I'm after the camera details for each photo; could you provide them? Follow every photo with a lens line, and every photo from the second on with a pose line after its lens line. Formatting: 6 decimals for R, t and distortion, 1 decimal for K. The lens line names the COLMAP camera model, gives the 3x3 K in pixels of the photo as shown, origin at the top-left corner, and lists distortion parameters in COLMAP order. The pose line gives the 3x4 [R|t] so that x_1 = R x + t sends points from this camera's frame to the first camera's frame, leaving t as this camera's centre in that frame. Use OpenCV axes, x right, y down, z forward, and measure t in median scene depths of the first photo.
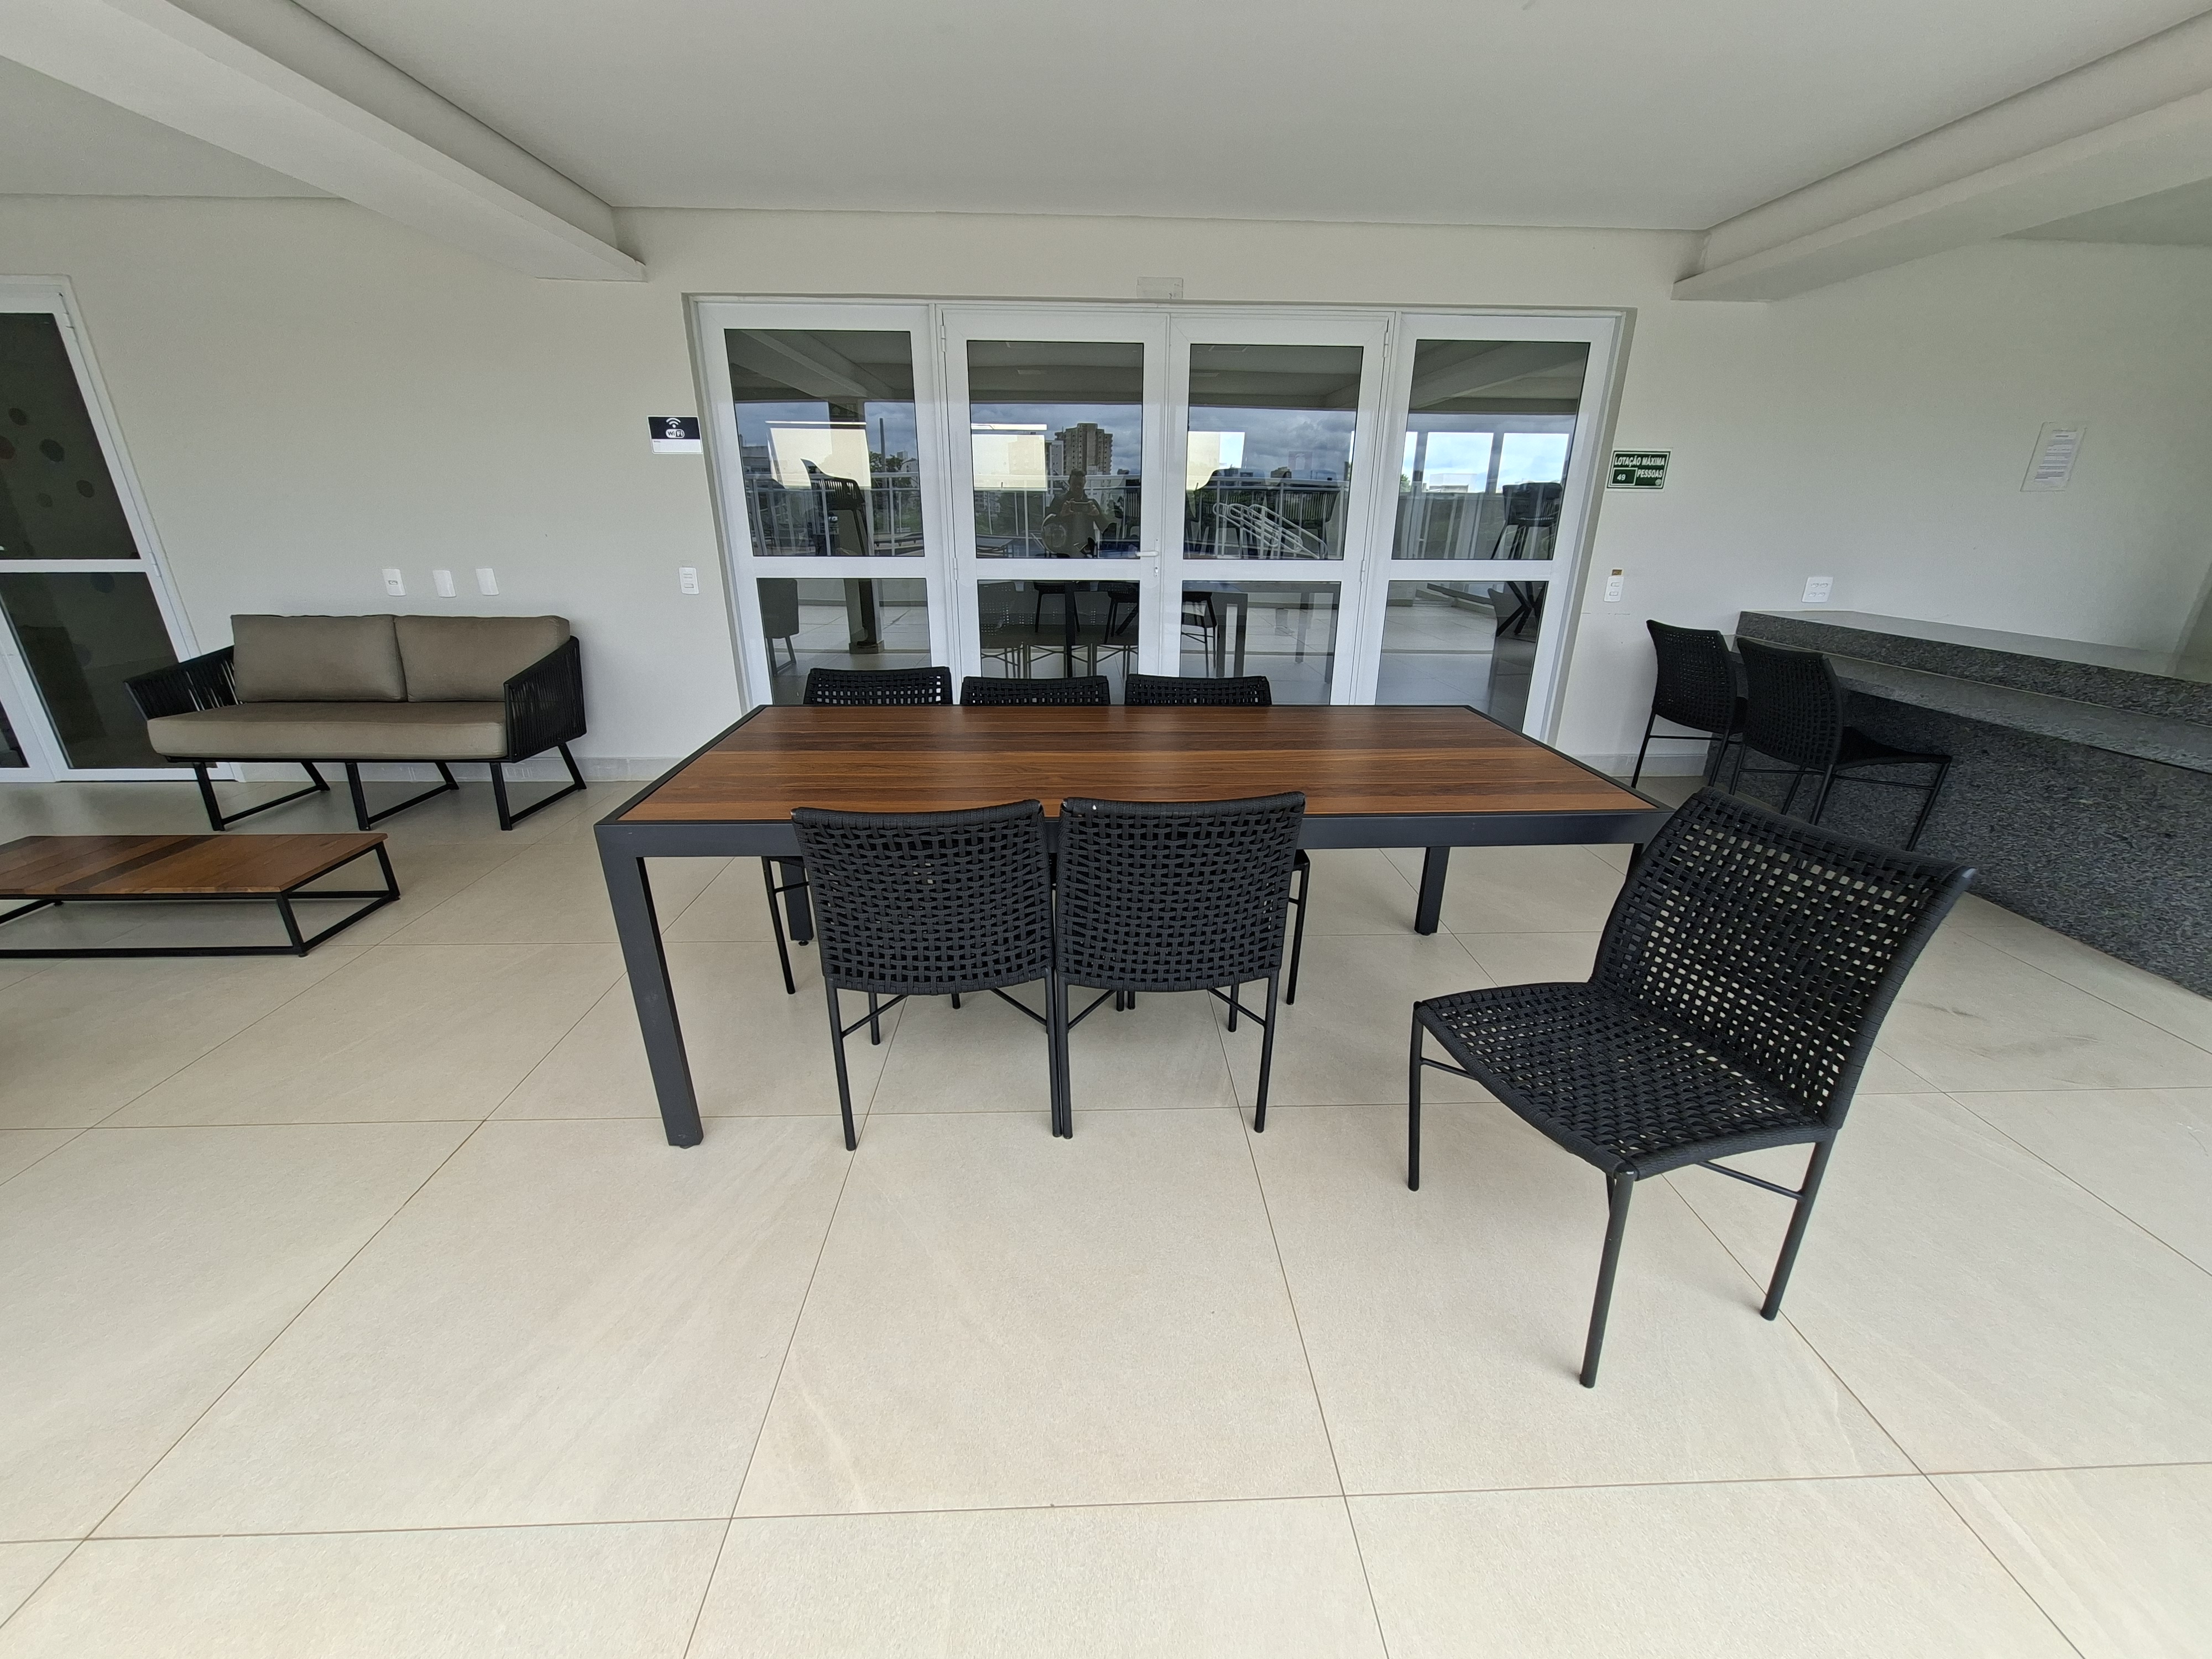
lens RADIAL K [[885.0, 0, 1121.1], [0, 885.0, 832.0], [0, 0, 1]] dist [-0.002679, 0.000139]
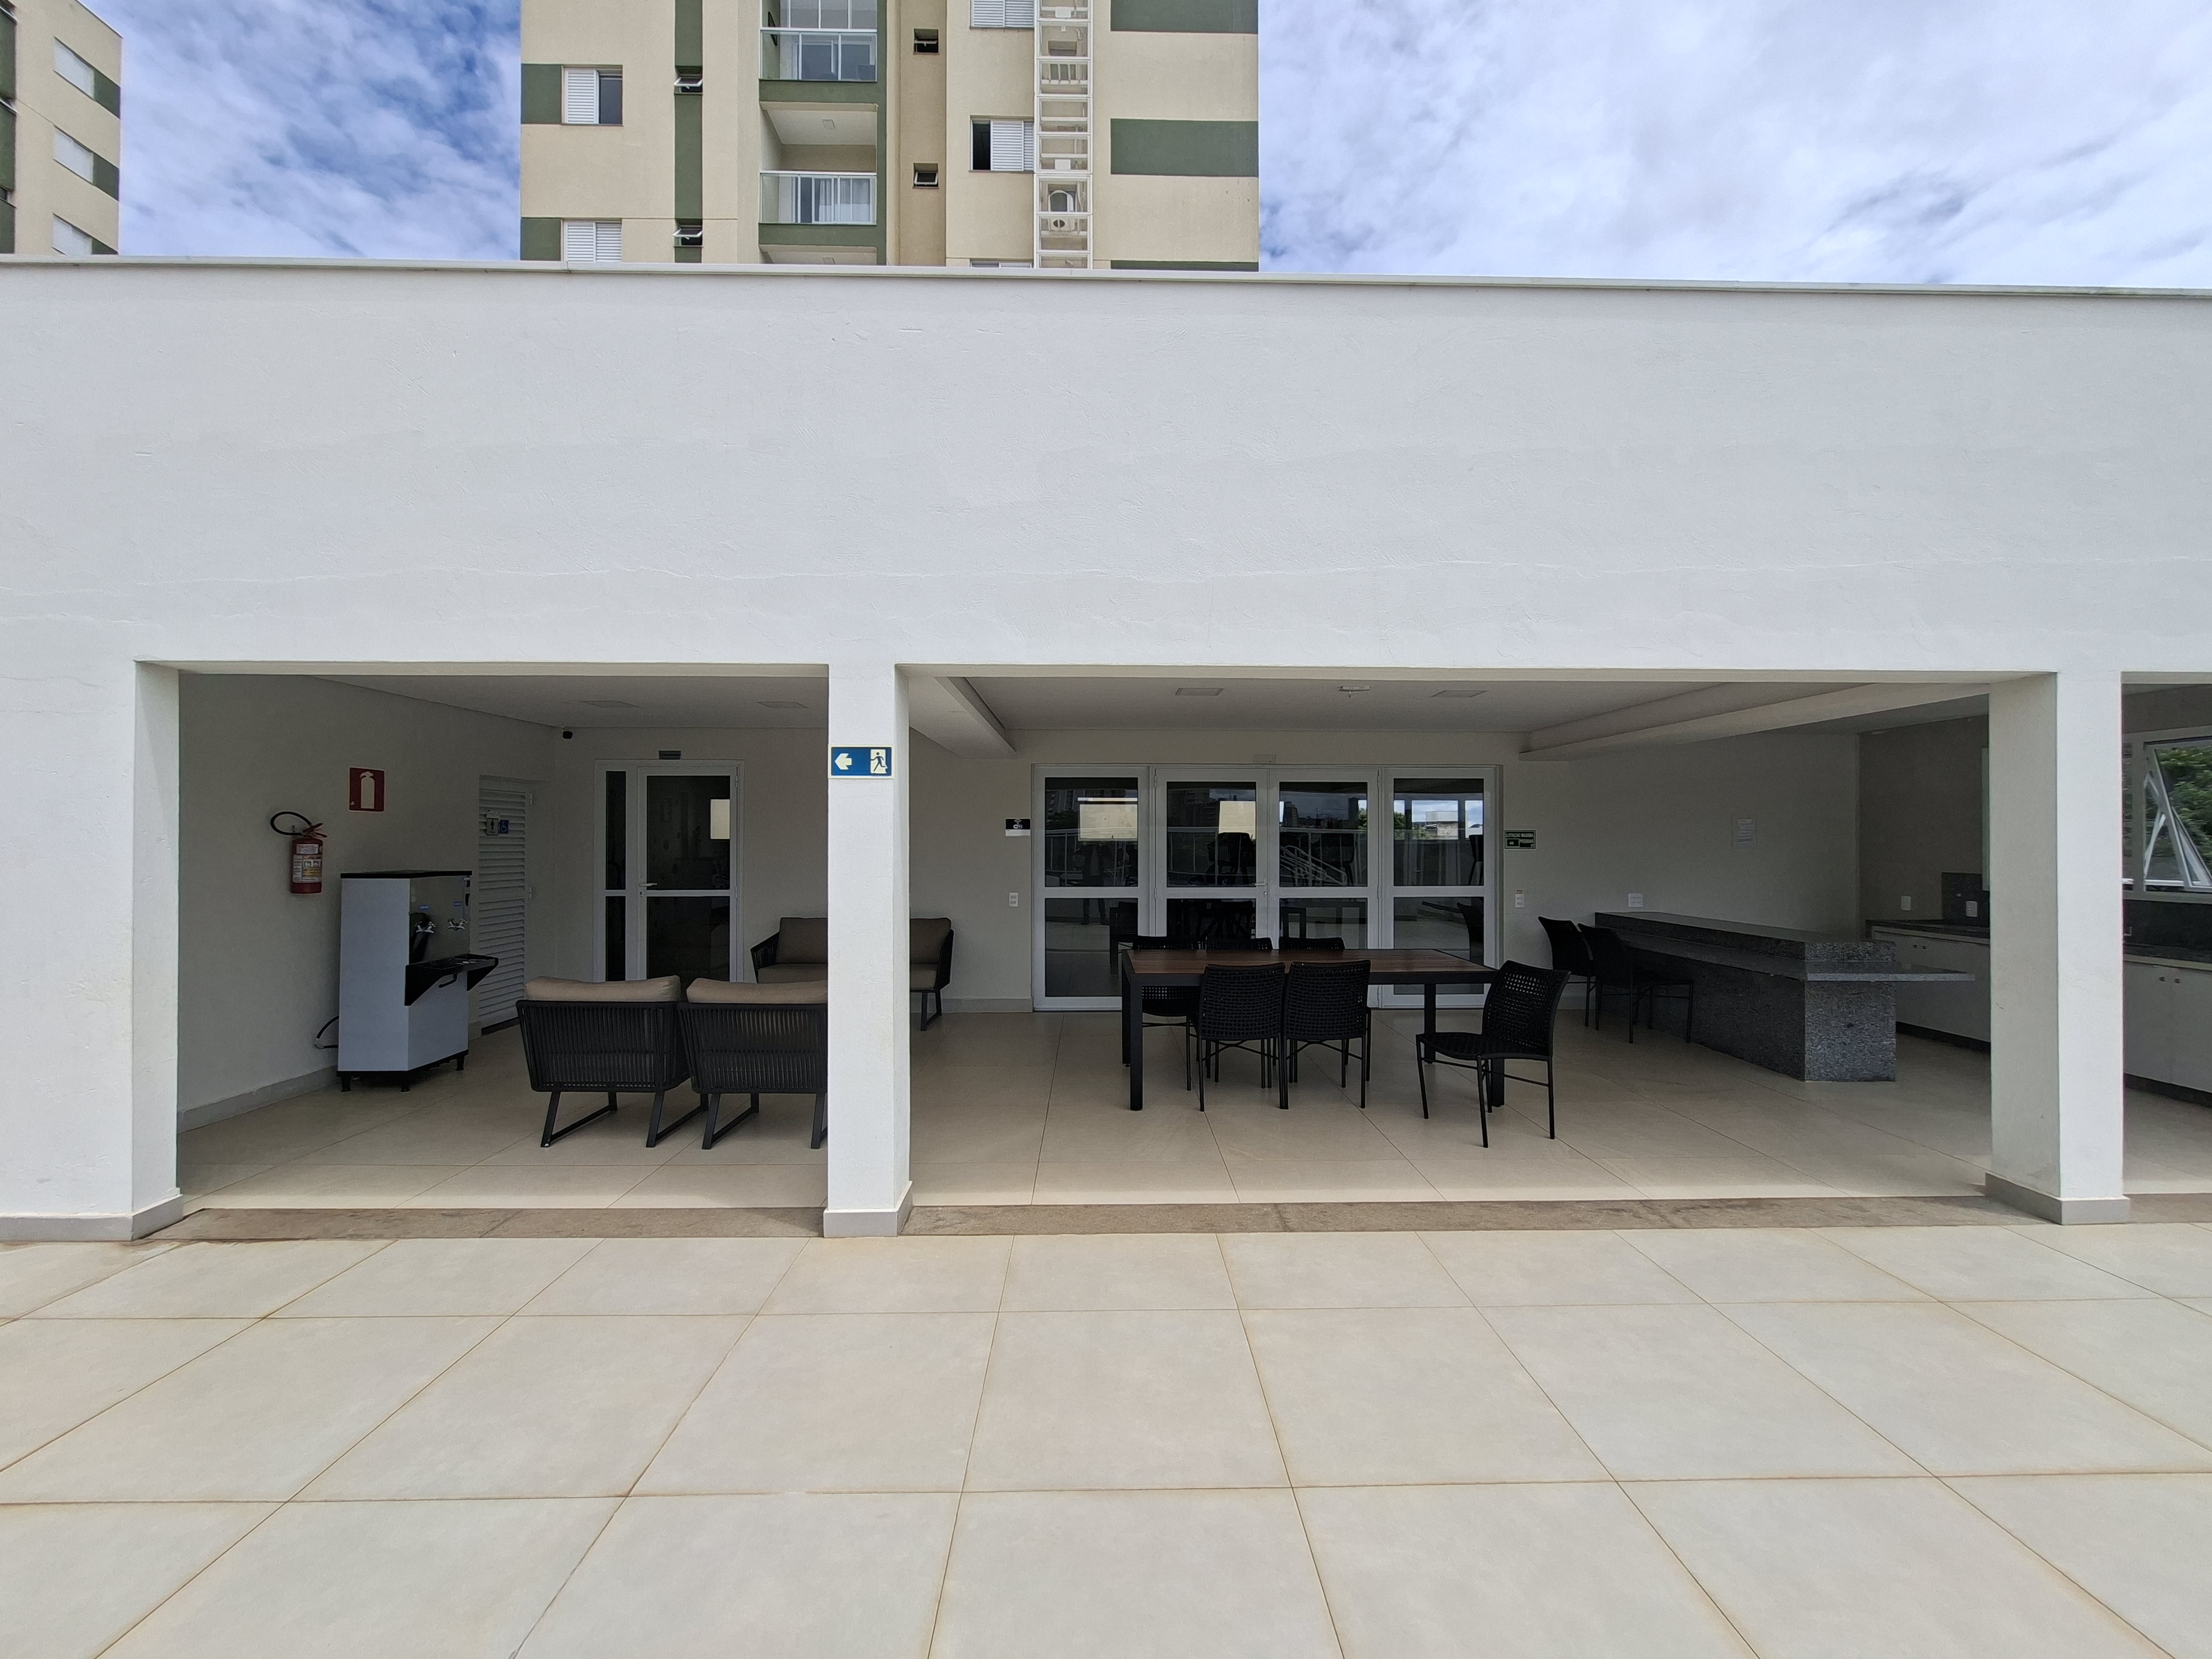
lens RADIAL K [[885.0, 0, 1121.1], [0, 885.0, 832.0], [0, 0, 1]] dist [-0.002679, 0.000139]
pose [[0.999789, -0.007980, -0.018904, -0.230494], [0.000764, 0.935121, -0.354326, 0.242705], [0.020505, 0.354237, 0.934931, -0.785249]]
